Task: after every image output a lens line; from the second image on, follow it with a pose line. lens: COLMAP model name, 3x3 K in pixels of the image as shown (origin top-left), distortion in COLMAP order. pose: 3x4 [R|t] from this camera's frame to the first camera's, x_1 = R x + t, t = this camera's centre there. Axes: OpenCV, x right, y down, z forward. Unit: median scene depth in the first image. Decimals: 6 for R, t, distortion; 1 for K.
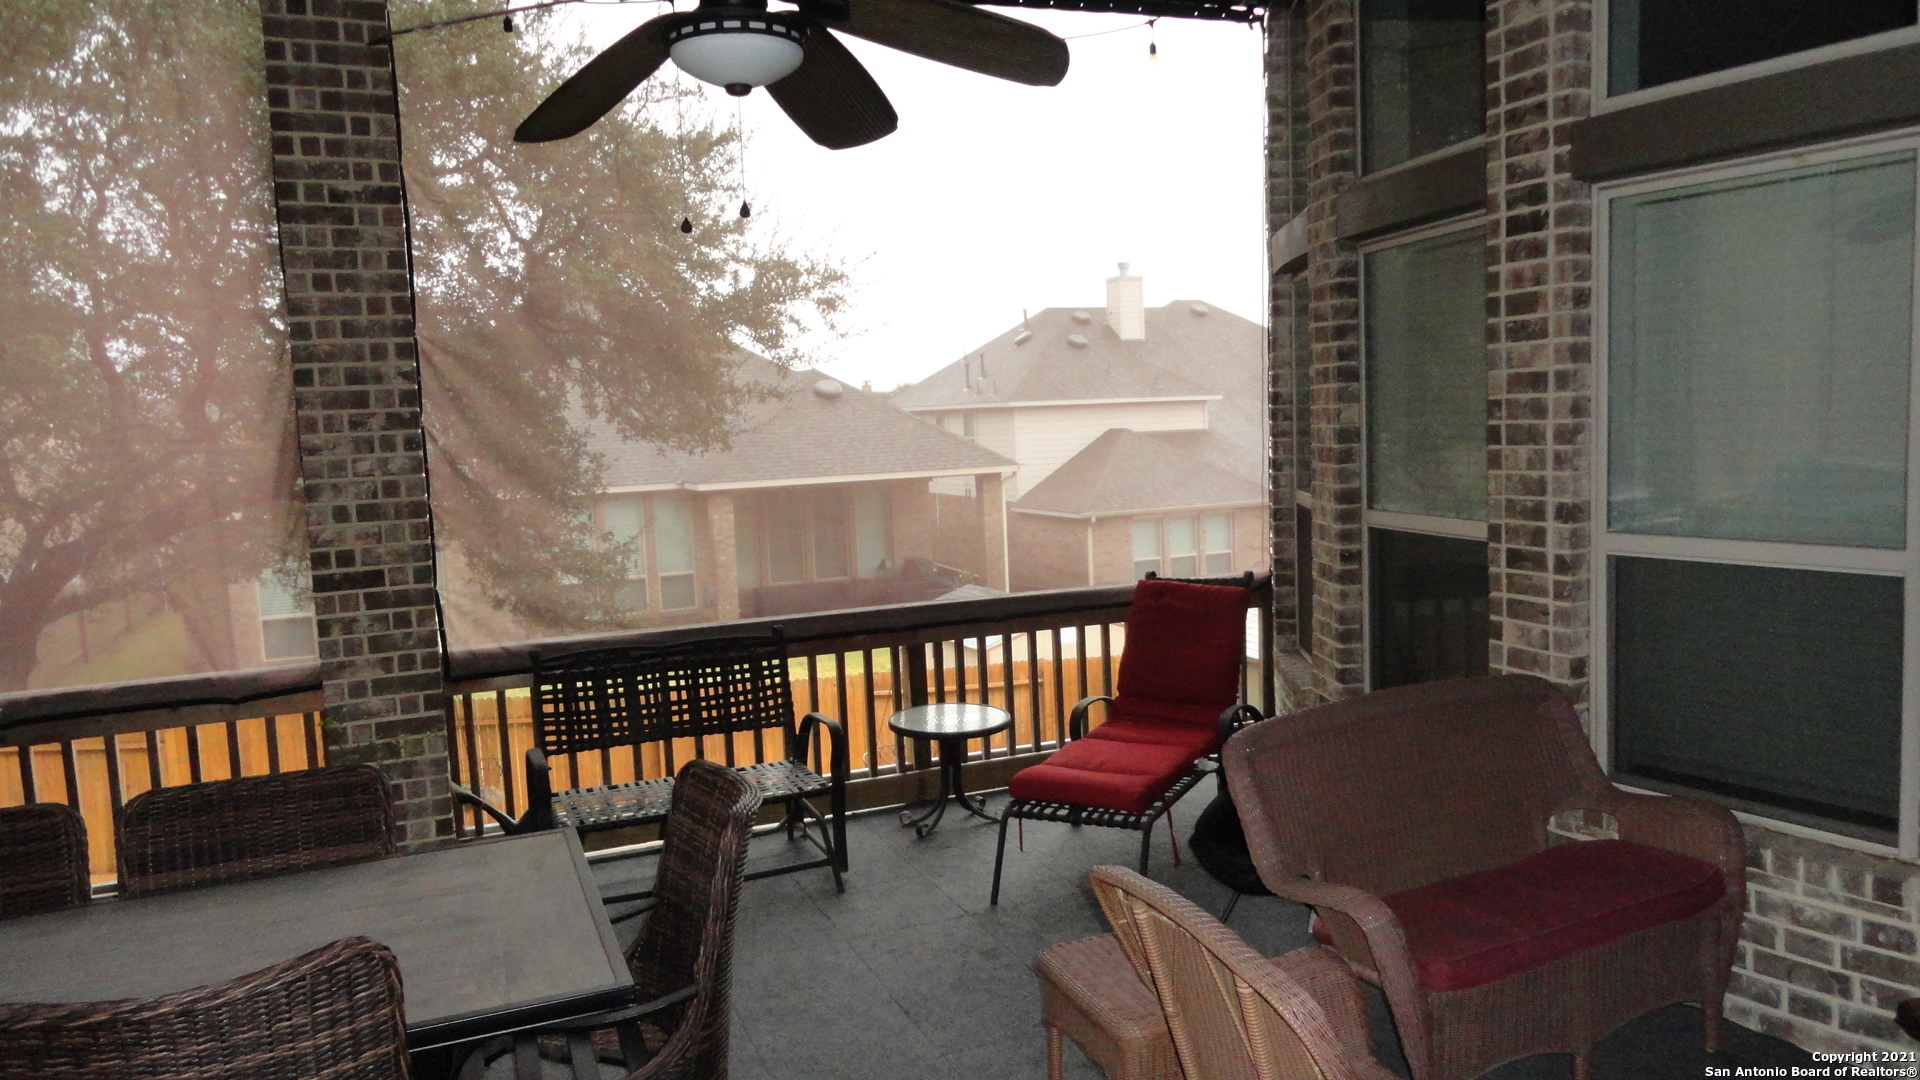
lens RADIAL K [[1317.7, 0, 960.0], [0, 1317.7, 540.0], [0, 0, 1]] dist [0.011537, 0.005464]
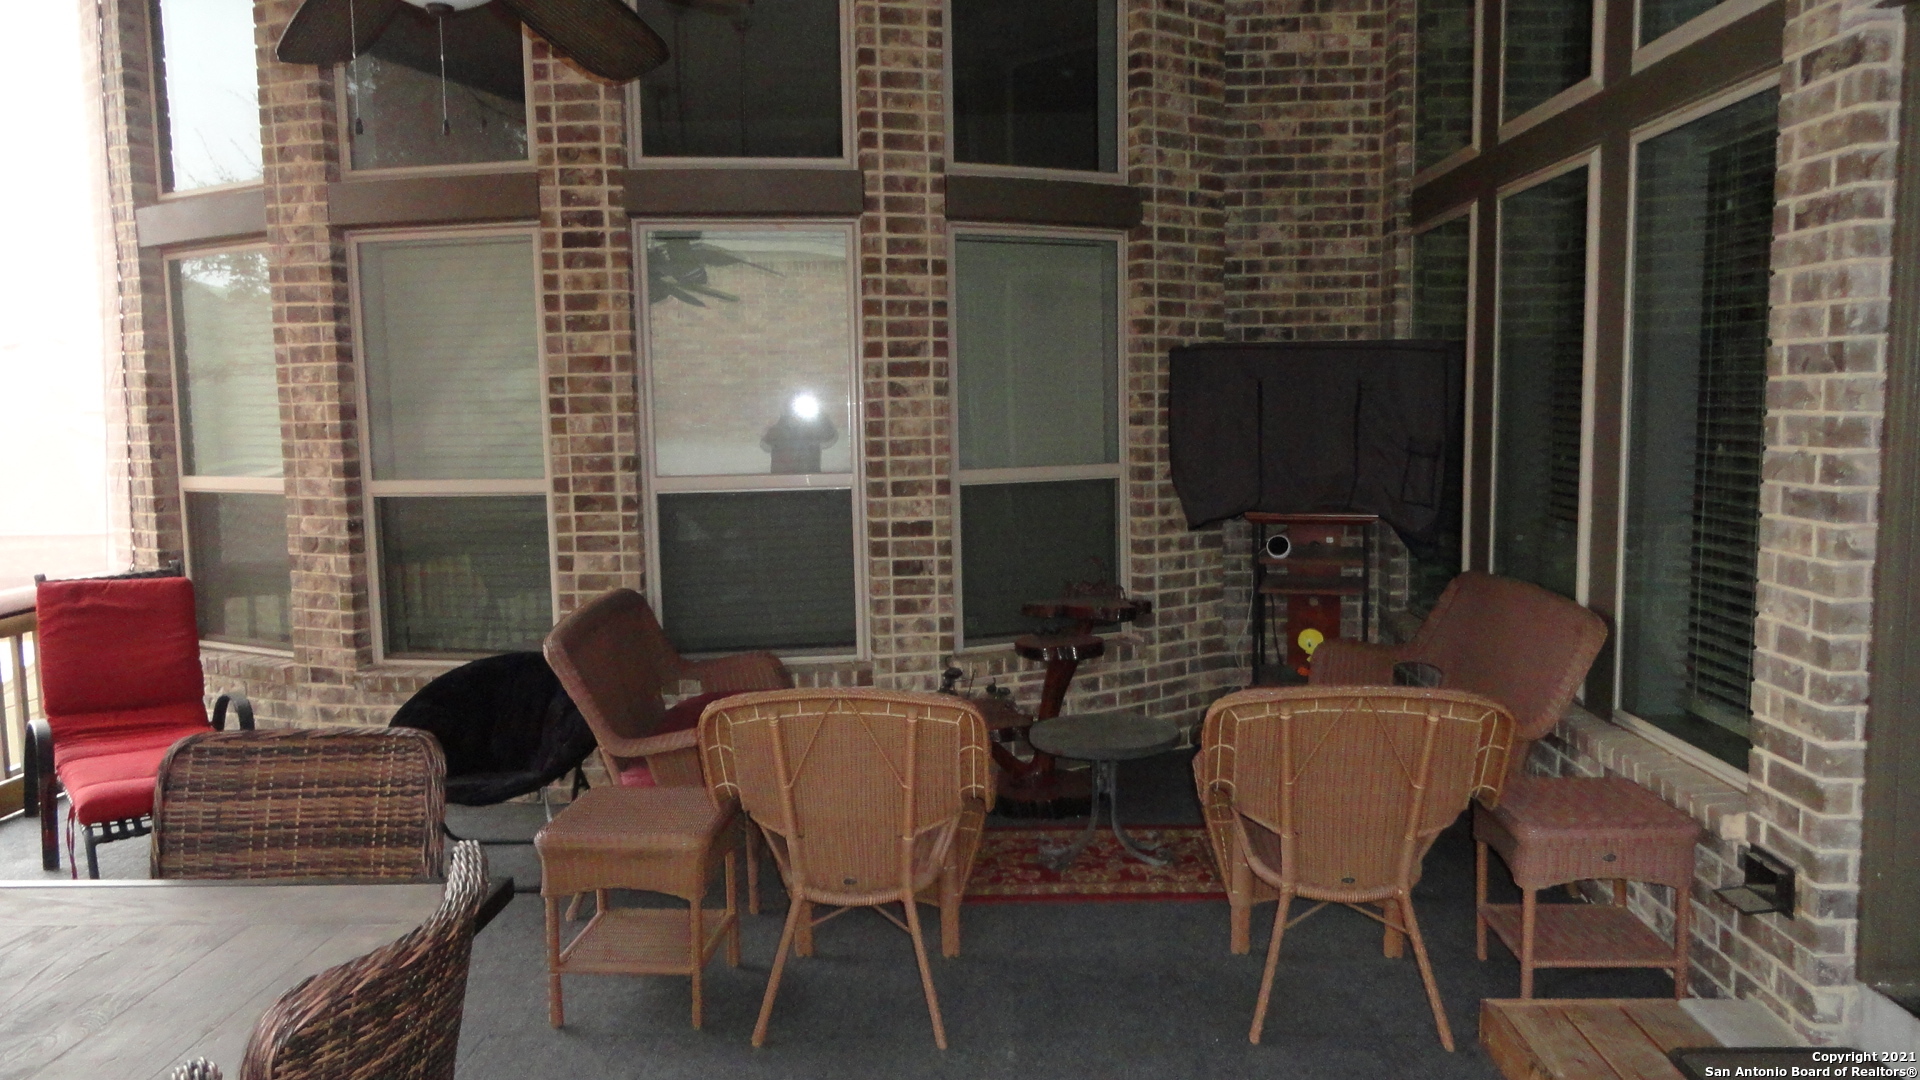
lens RADIAL K [[1317.7, 0, 960.0], [0, 1317.7, 540.0], [0, 0, 1]] dist [0.011537, 0.005464]
pose [[0.434542, -0.058639, 0.898741, -0.579625], [0.086145, 0.996009, 0.023335, 0.052218], [-0.896522, 0.067282, 0.437859, 0.130896]]
